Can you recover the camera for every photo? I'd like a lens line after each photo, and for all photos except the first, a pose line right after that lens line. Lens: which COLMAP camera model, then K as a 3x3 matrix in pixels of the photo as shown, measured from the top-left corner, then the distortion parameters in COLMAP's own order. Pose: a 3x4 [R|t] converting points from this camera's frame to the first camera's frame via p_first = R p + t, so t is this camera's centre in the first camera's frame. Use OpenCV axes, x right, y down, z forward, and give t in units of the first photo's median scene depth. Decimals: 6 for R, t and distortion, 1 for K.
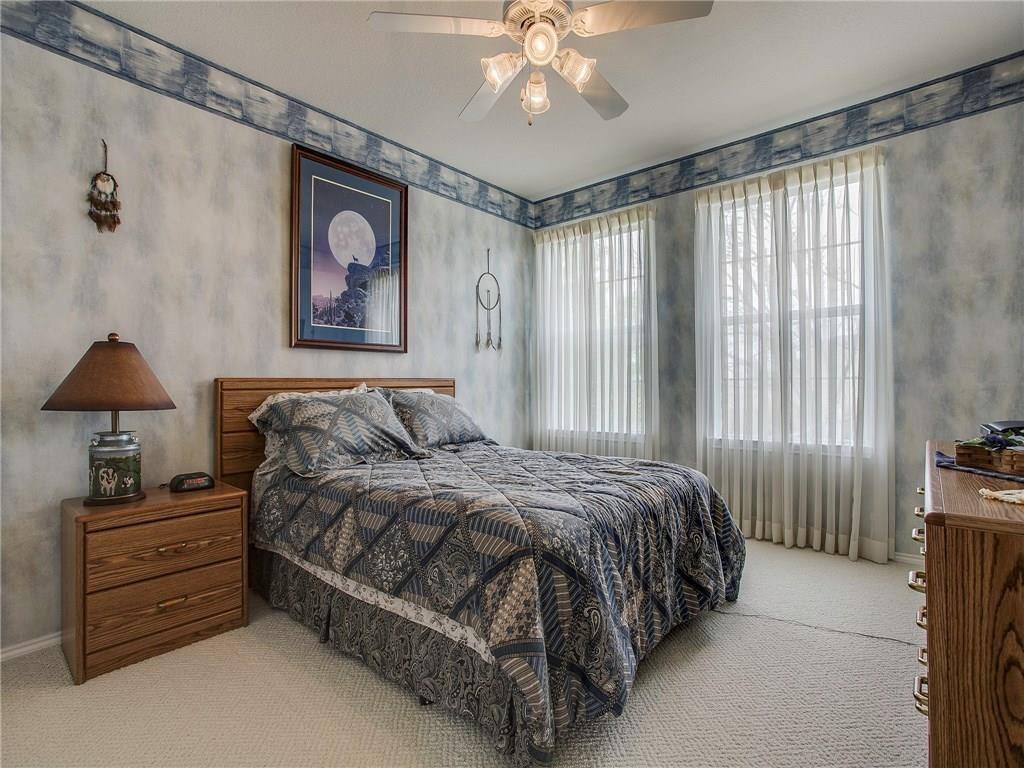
lens RADIAL K [[496.5, 0, 511.9], [0, 496.5, 385.8], [0, 0, 1]] dist [0.000912, 0.001364]
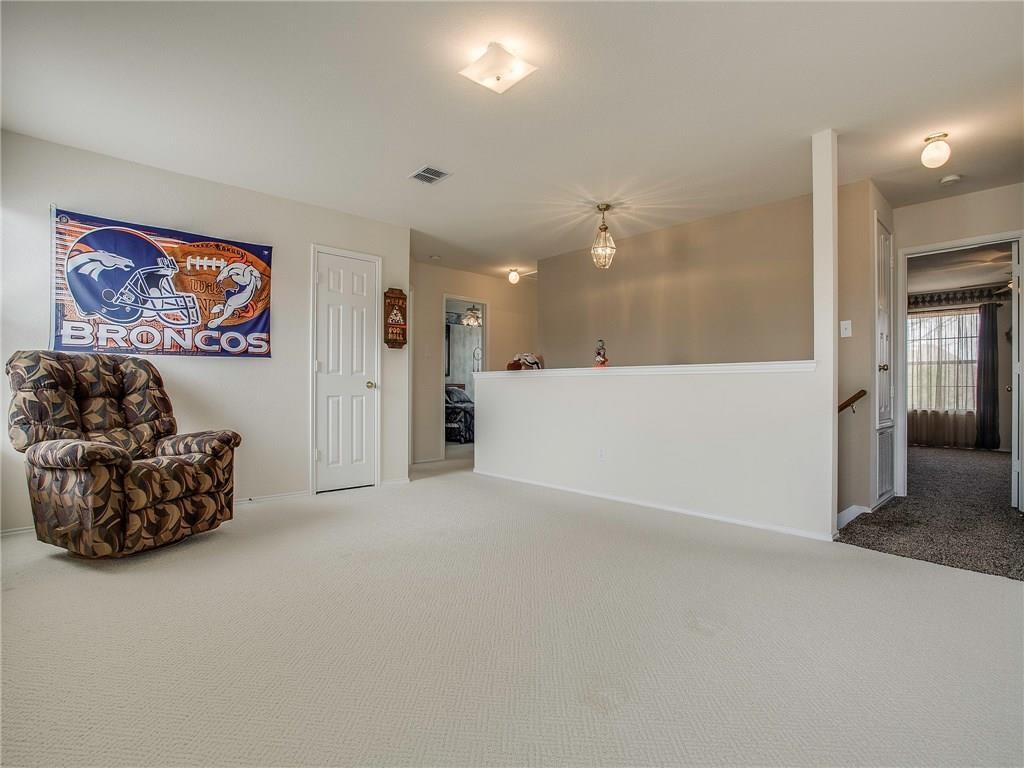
lens RADIAL K [[496.5, 0, 509.5], [0, 496.5, 385.8], [0, 0, 1]] dist [0.000912, 0.001364]
pose [[0.993239, 0.005844, -0.115936, 0.525652], [-0.005532, 0.999980, 0.003011, -0.015410], [0.115951, -0.002350, 0.993252, -2.070430]]
